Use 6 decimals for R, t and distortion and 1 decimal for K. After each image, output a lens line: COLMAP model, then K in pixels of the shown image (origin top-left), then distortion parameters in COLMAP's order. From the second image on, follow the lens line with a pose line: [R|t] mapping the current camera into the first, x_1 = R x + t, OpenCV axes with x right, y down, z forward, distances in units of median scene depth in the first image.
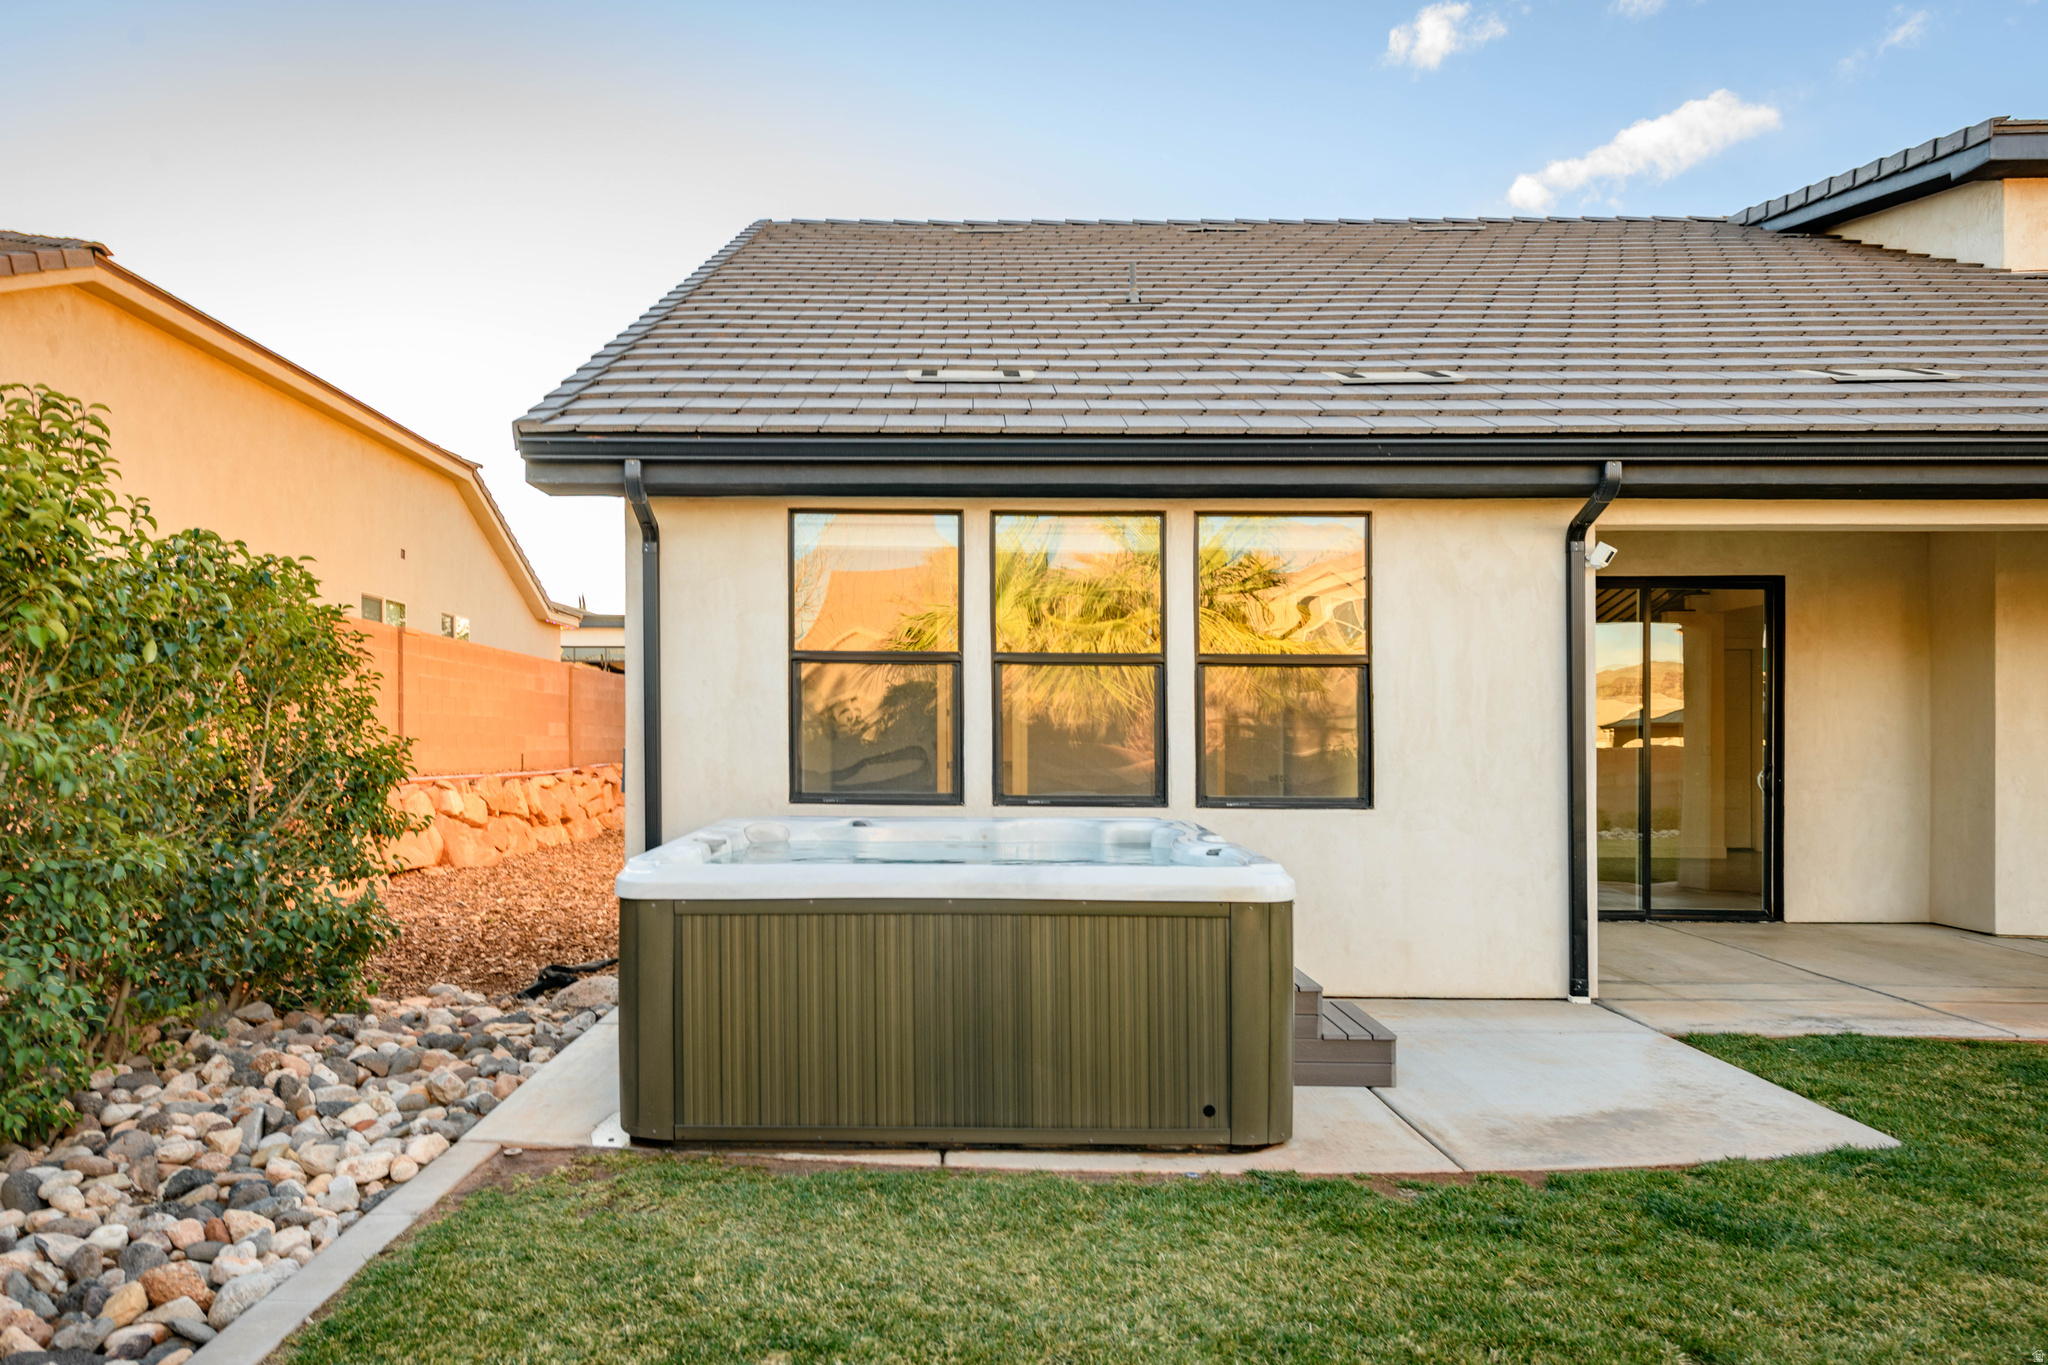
lens RADIAL K [[1523.8, 0, 1022.1], [0, 1523.8, 735.0], [0, 0, 1]] dist [0.010902, 0.006705]
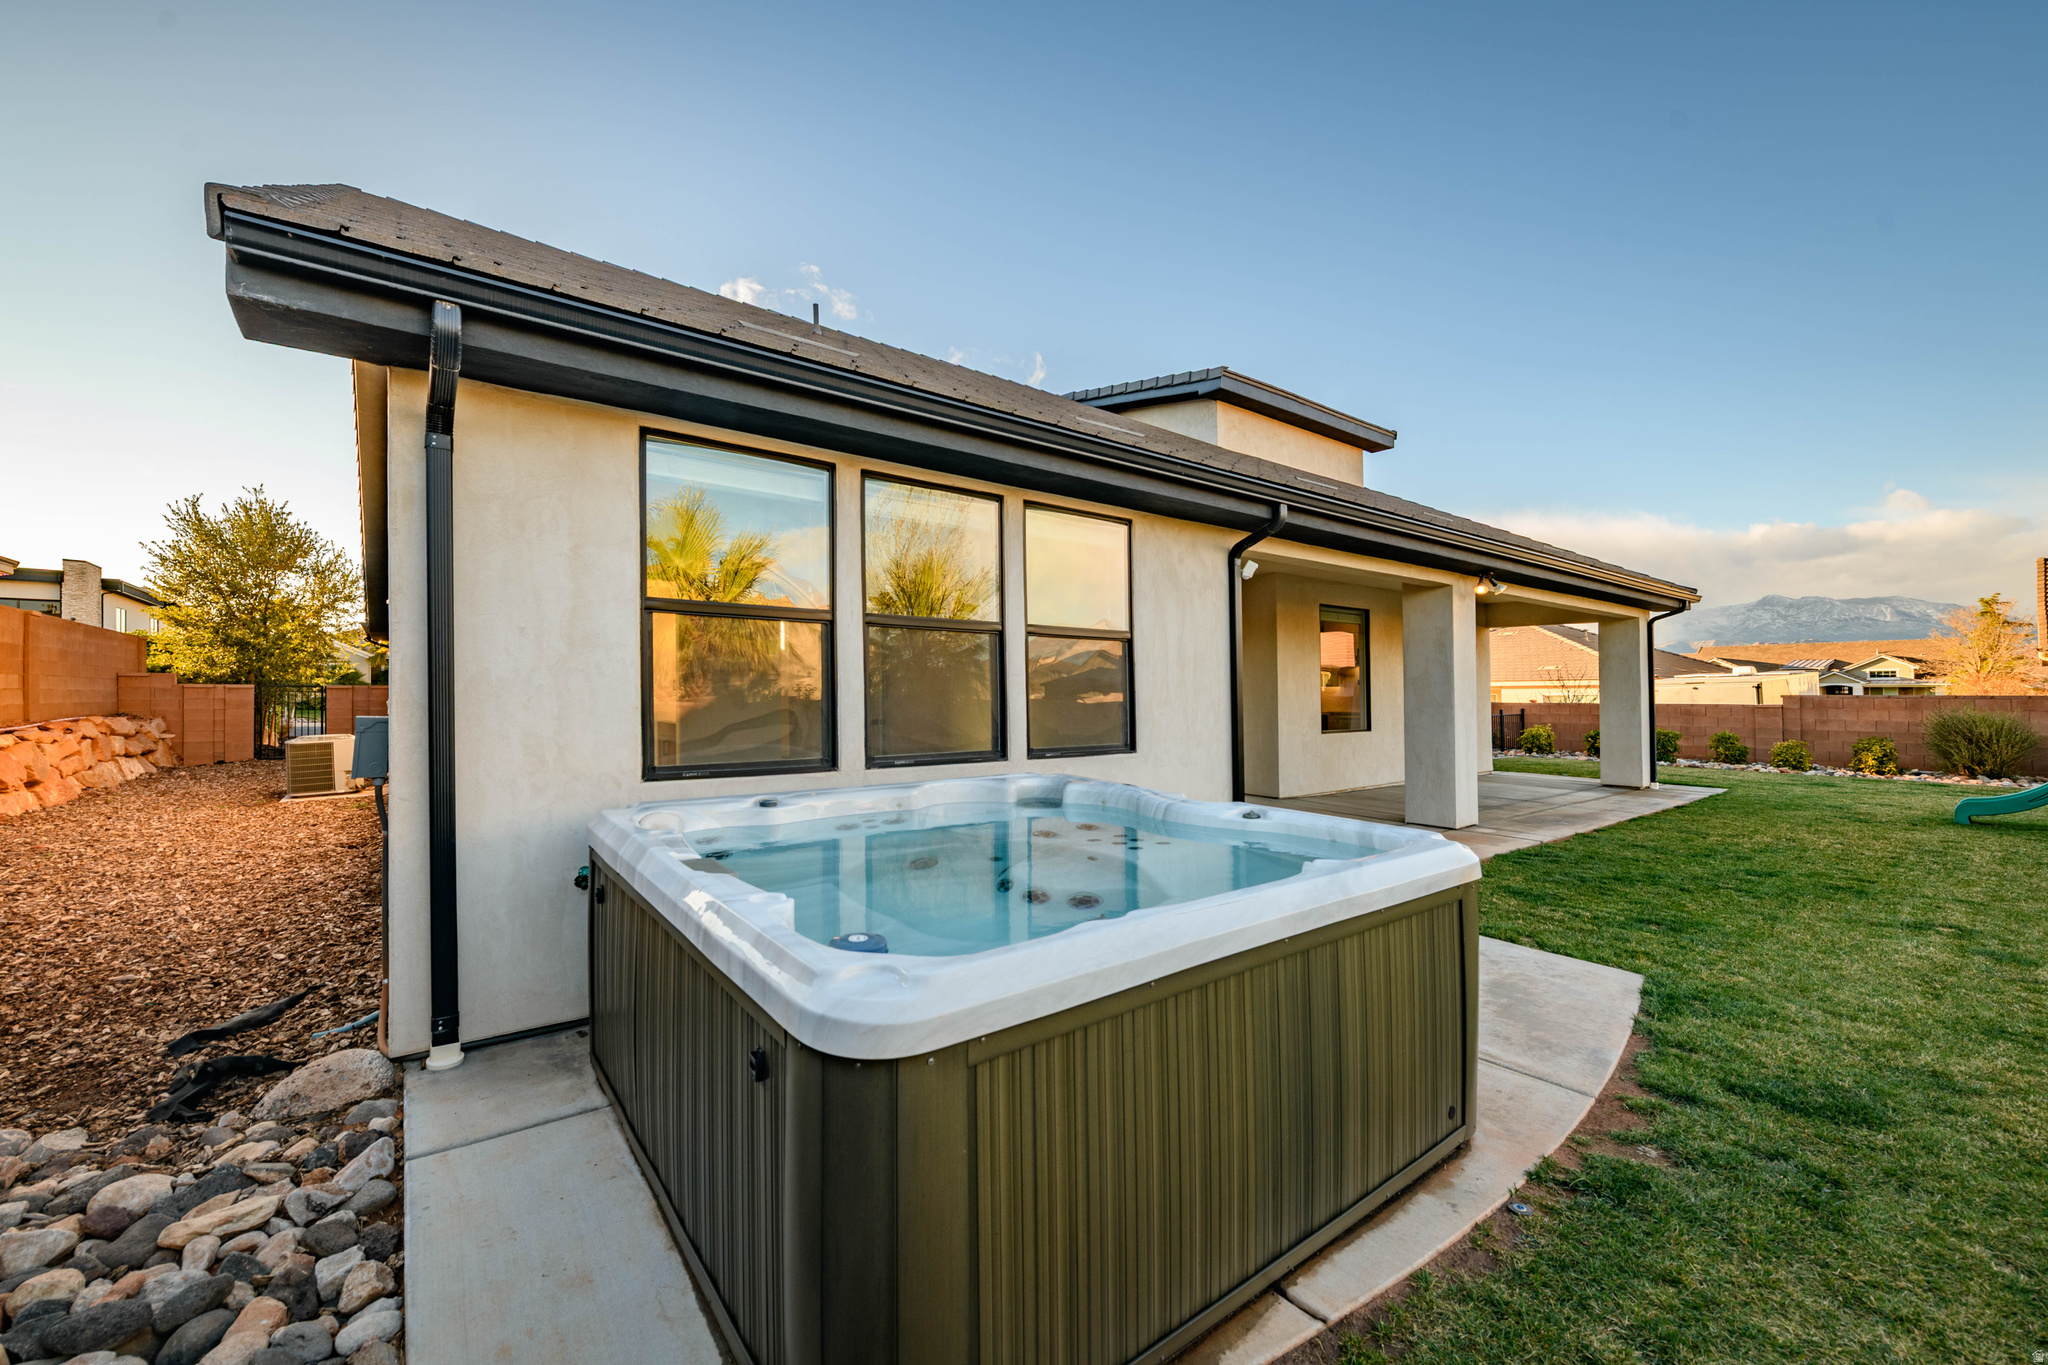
lens RADIAL K [[806.0, 0, 1024.0], [0, 806.0, 682.5], [0, 0, 1]] dist [-0.001160, -0.000506]
pose [[0.784900, 0.002563, 0.619618, -0.261511], [-0.003118, 0.999995, -0.000187, -0.010041], [-0.619615, -0.001786, 0.784904, 0.523491]]
